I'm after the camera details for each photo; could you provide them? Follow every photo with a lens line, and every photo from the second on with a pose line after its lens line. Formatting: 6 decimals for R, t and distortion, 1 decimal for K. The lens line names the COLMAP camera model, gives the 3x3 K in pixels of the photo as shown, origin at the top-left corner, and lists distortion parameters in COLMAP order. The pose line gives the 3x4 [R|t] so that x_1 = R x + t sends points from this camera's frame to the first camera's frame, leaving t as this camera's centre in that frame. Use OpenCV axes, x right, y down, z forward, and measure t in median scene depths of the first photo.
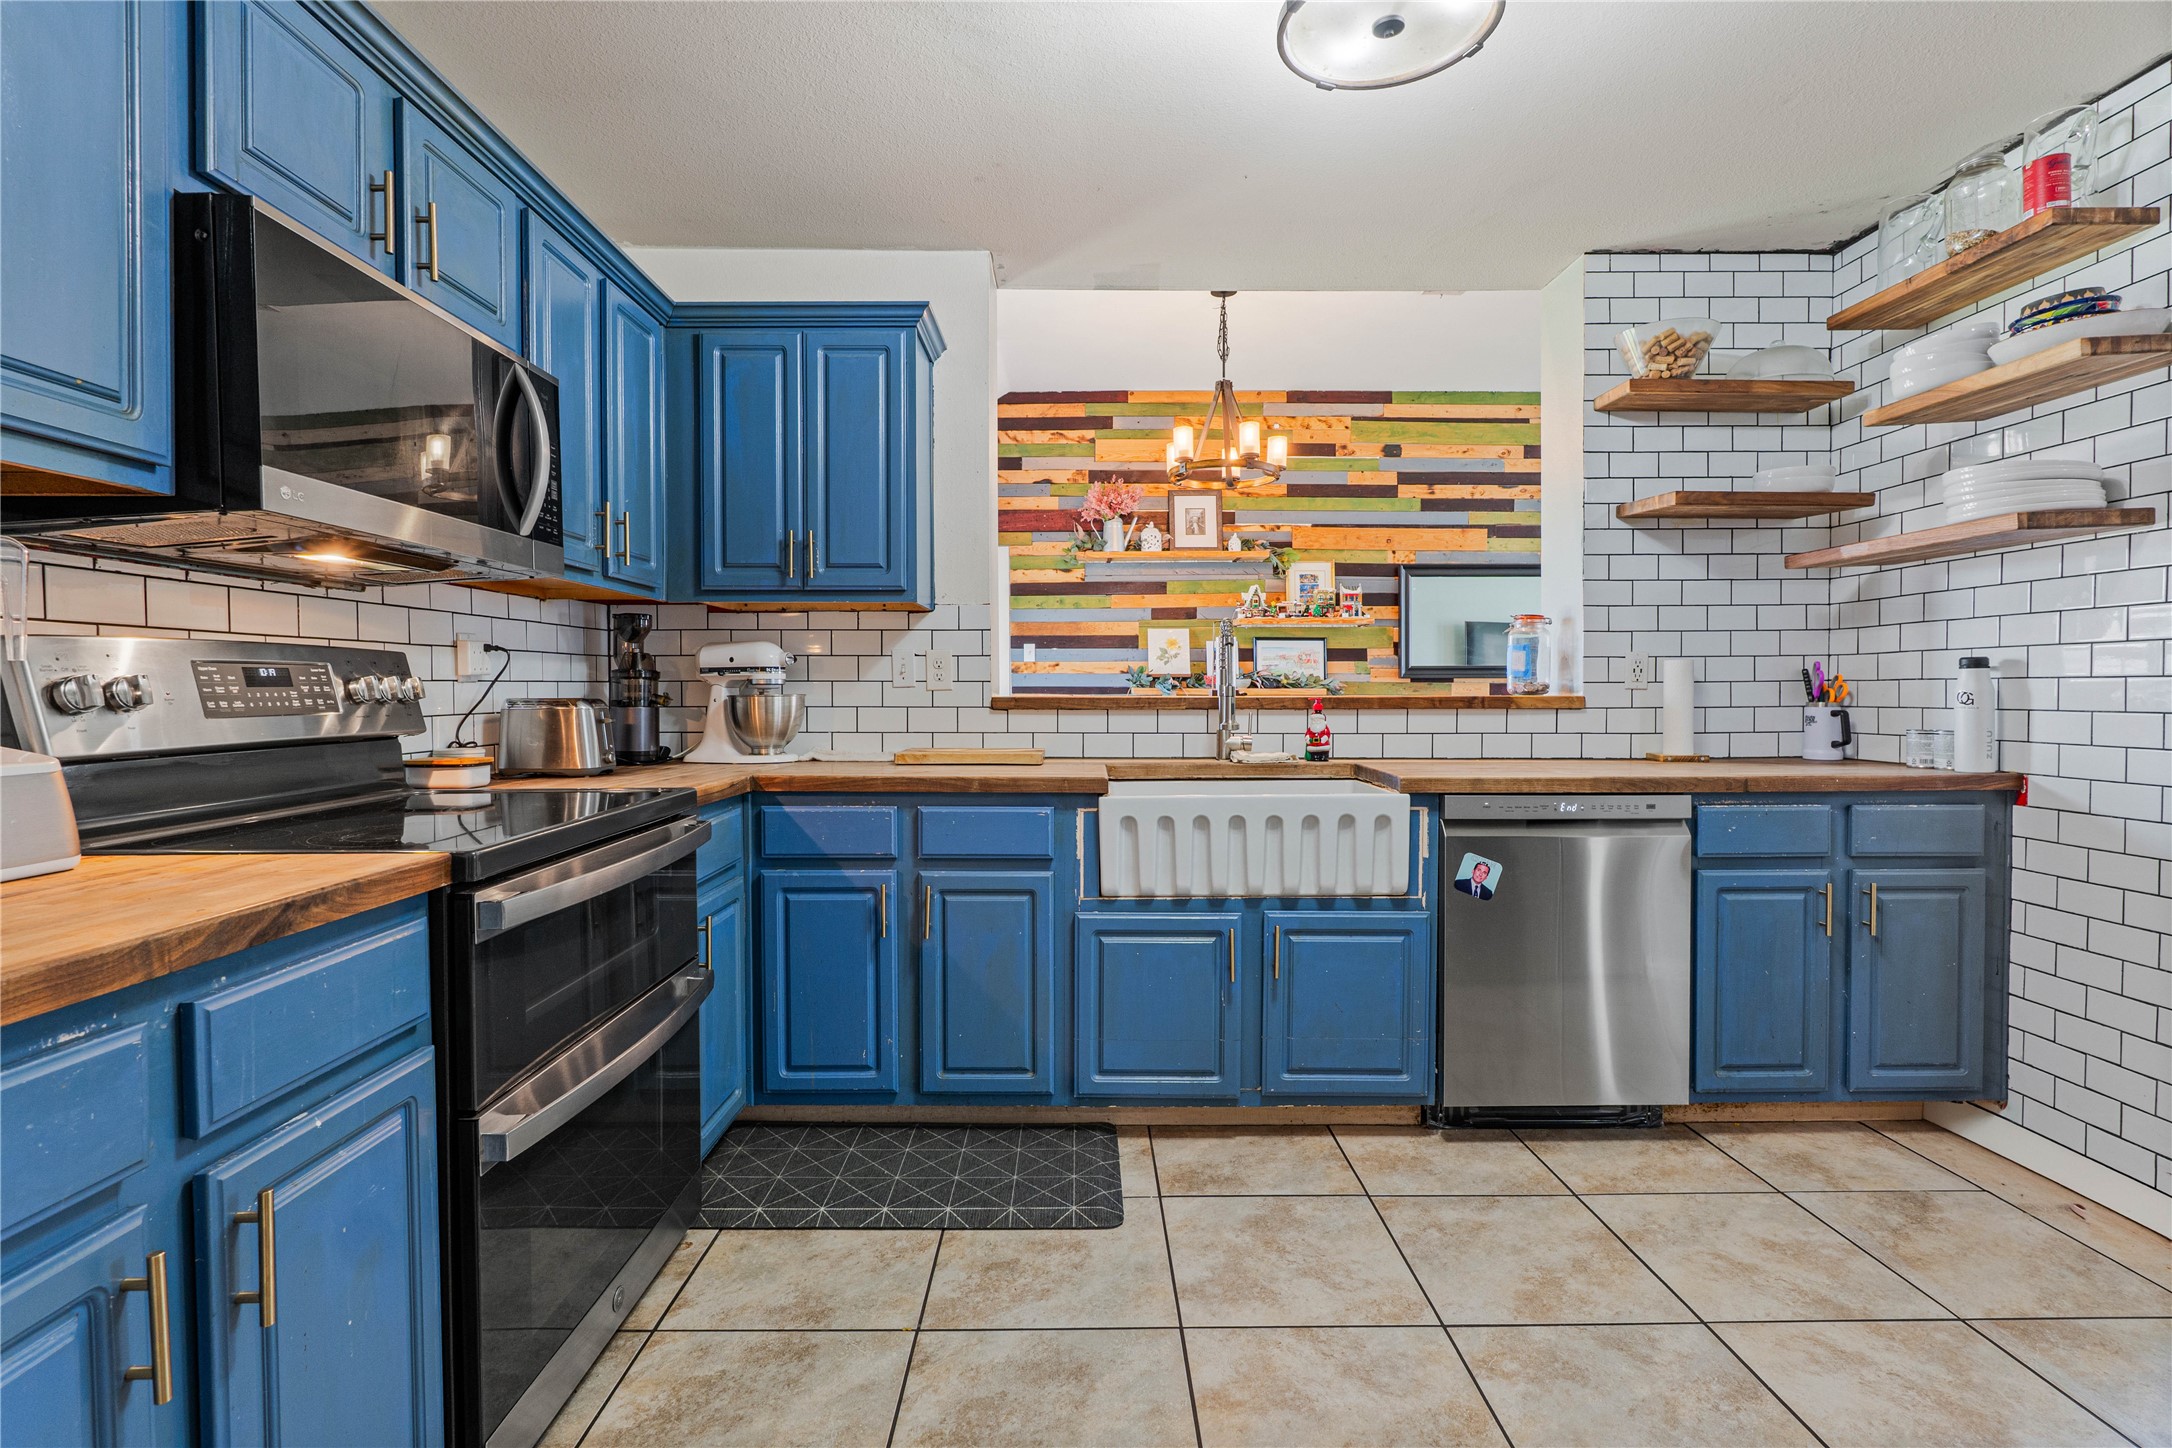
lens RADIAL K [[1022.1, 0, 1088.3], [0, 1022.1, 703.9], [0, 0, 1]] dist [-0.006627, -0.000149]
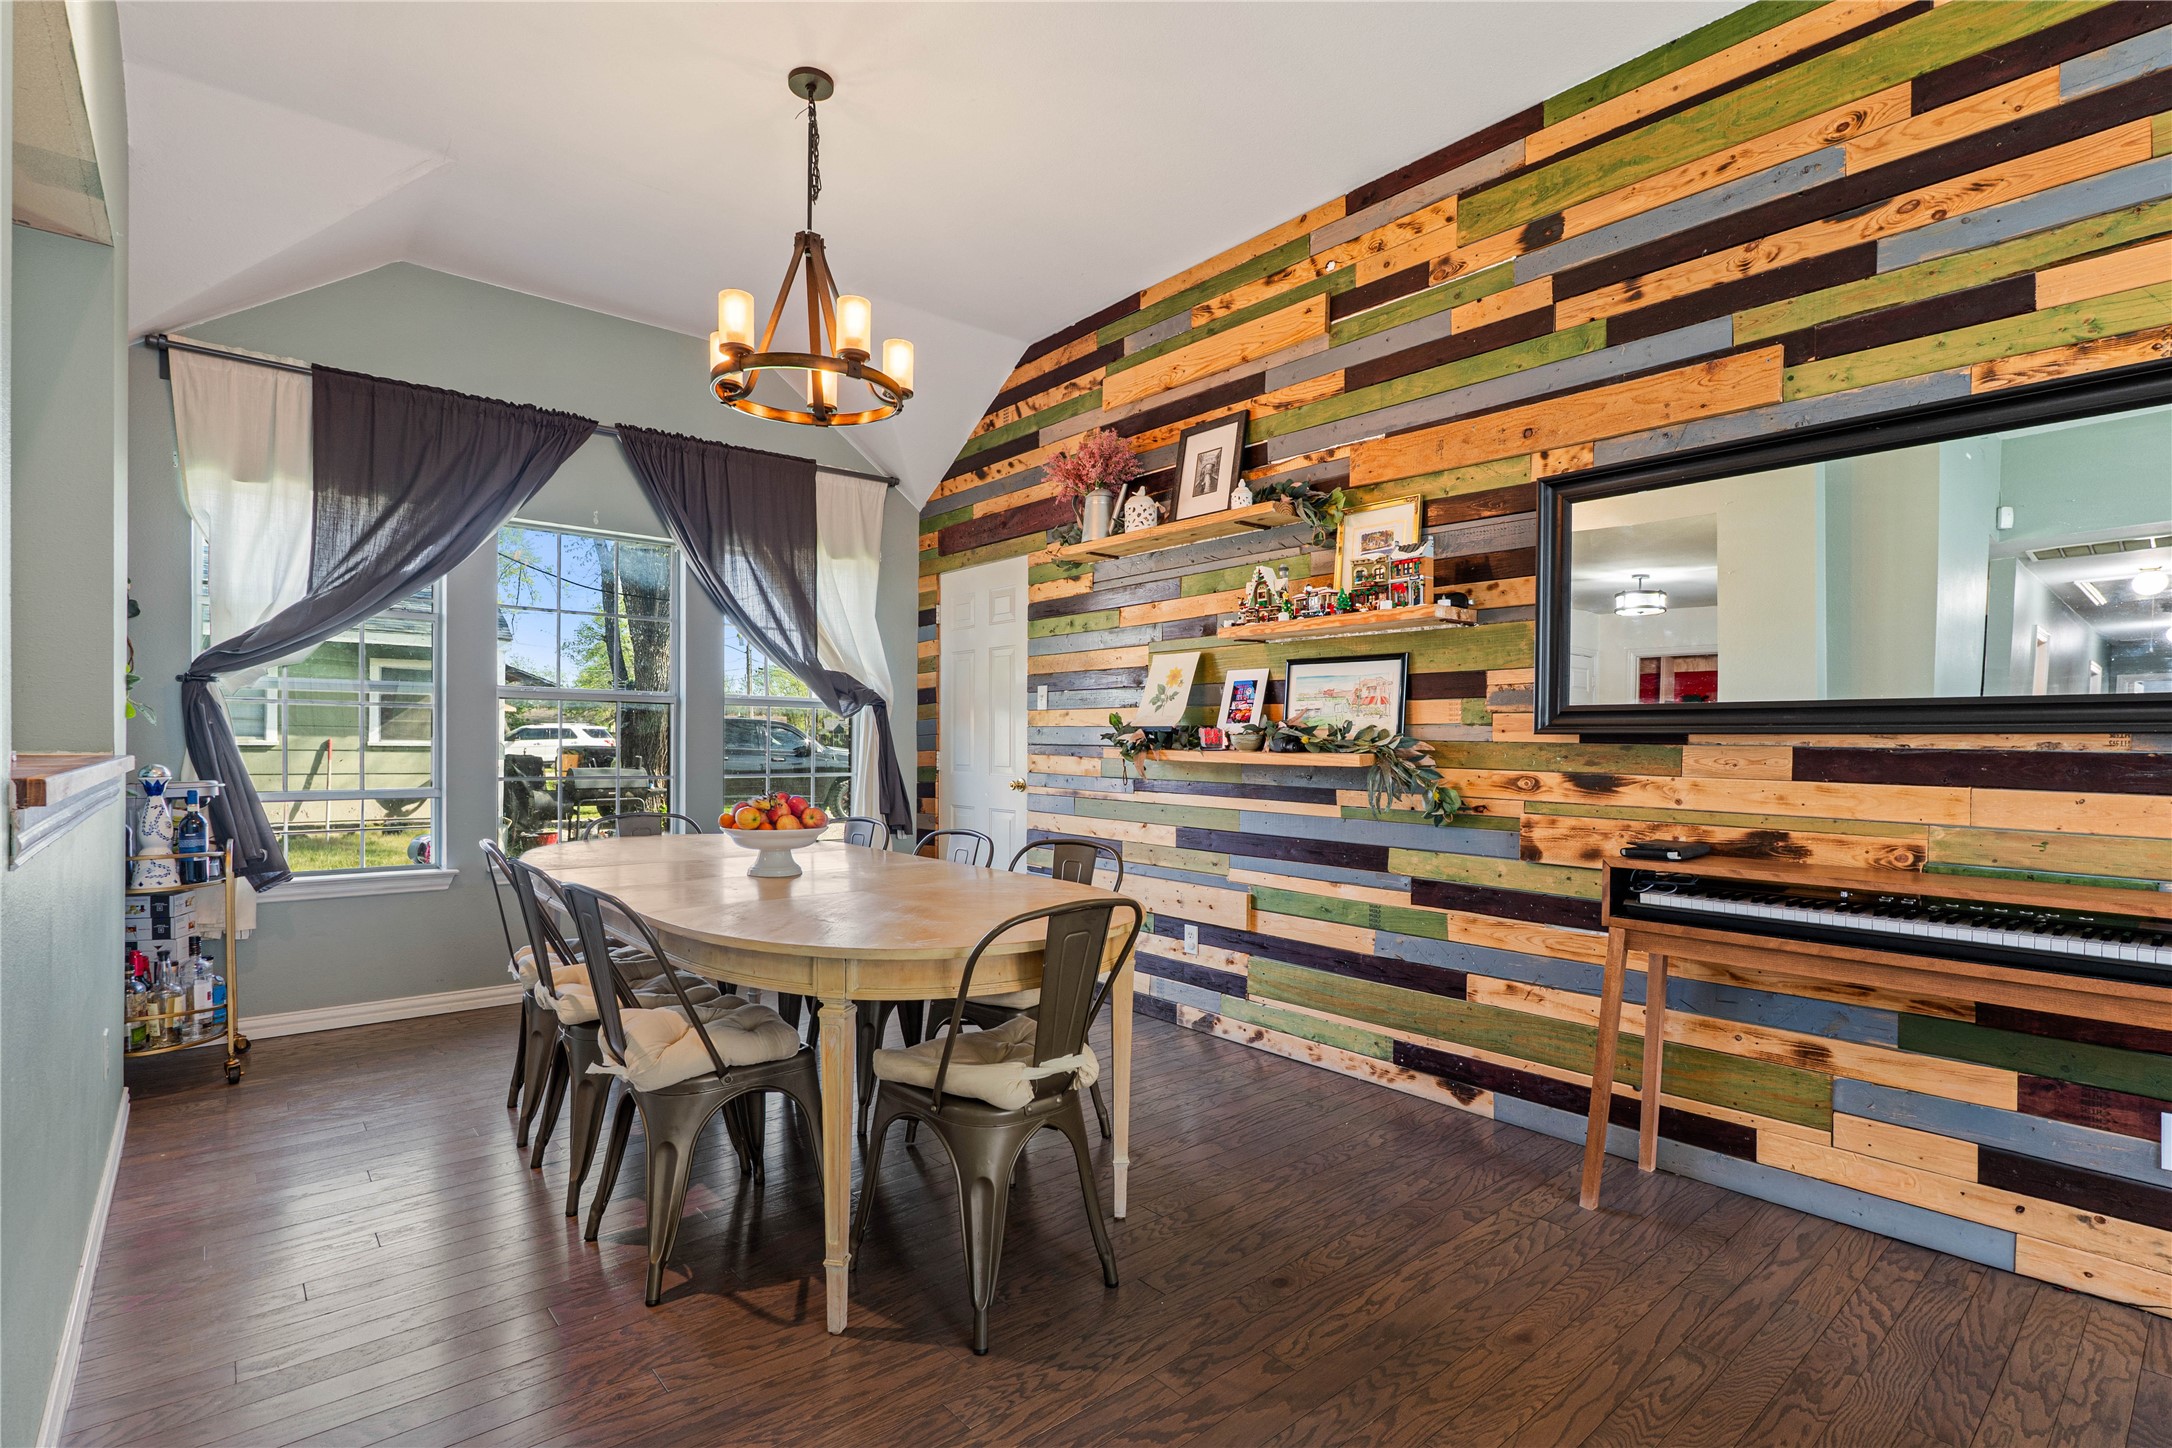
lens RADIAL K [[1045.9, 0, 1074.1], [0, 1045.9, 743.3], [0, 0, 1]] dist [-0.002327, -0.000110]
pose [[0.628619, 0.008574, -0.777666, 1.098066], [-0.017937, 0.999833, -0.003475, -0.032261], [0.777506, 0.016133, 0.628668, 1.139249]]
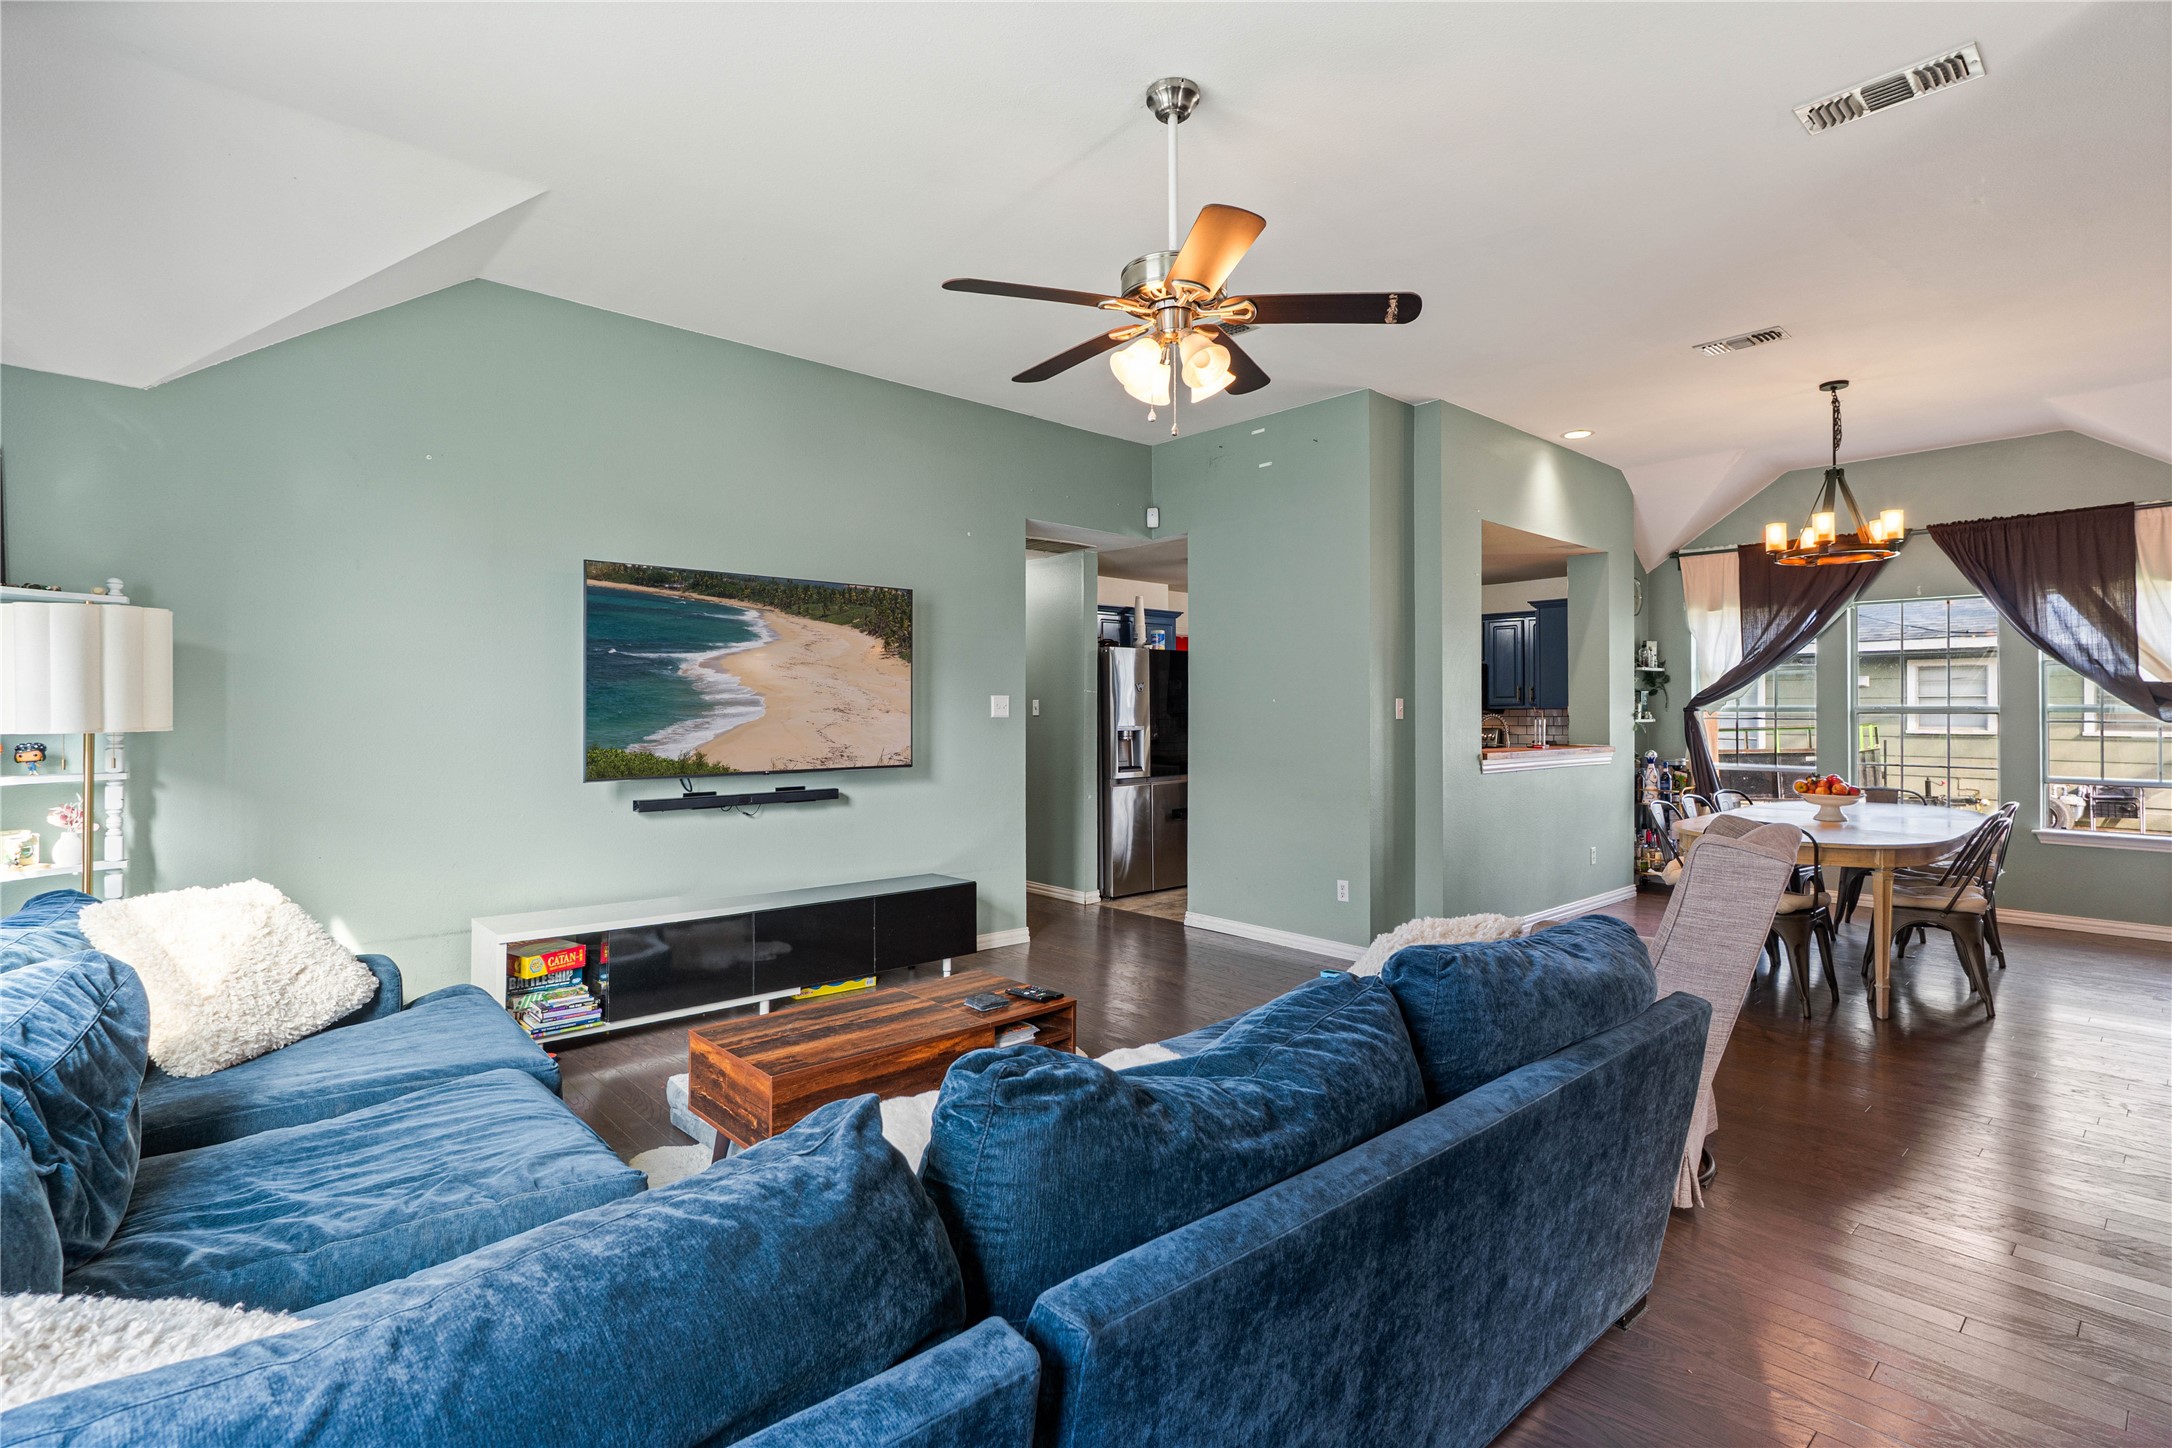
lens RADIAL K [[1022.1, 0, 1088.3], [0, 1022.1, 703.9], [0, 0, 1]] dist [-0.006627, -0.000149]
pose [[-0.754780, -0.005189, -0.655958, 2.155404], [-0.006159, 0.999981, -0.000824, -0.090220], [0.655949, 0.003418, -0.754797, 1.940234]]
